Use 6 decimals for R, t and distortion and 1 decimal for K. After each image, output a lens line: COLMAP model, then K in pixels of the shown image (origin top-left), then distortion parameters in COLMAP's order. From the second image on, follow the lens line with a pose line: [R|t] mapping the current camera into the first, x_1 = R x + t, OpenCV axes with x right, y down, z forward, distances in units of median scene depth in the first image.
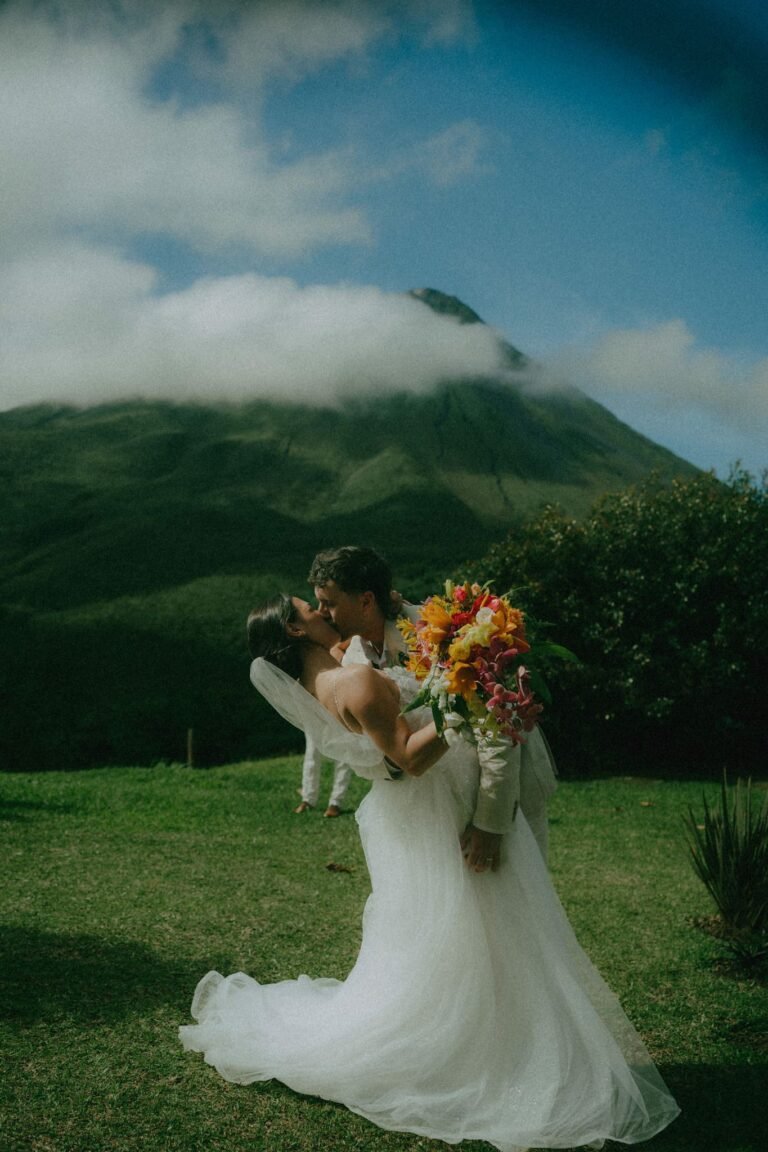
lens RADIAL K [[2182.6, 0, 384.0], [0, 2182.6, 576.0], [0, 0, 1]] dist [0.038291, 0.025253]
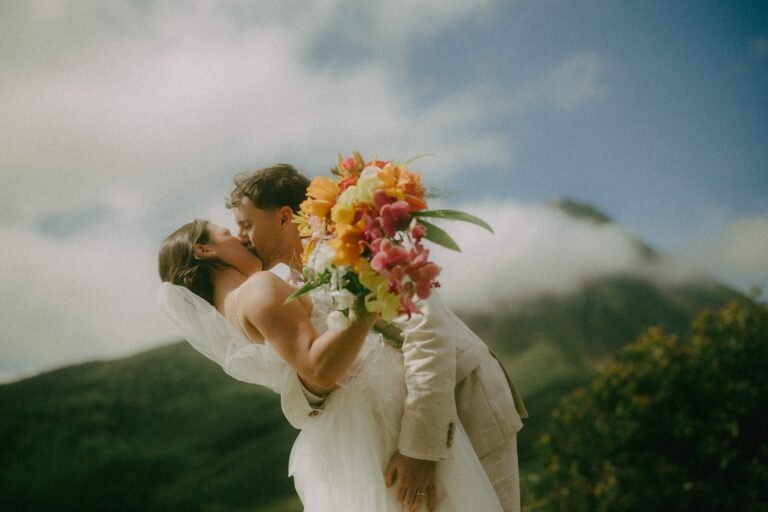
lens RADIAL K [[1455.0, 0, 384.0], [0, 1455.0, 256.0], [0, 0, 1]] dist [0.038291, 0.025253]
pose [[0.959120, -0.103902, -0.263238, 0.190255], [0.004730, 0.935919, -0.352182, 0.240737], [0.282962, 0.336540, 0.898150, 0.473264]]
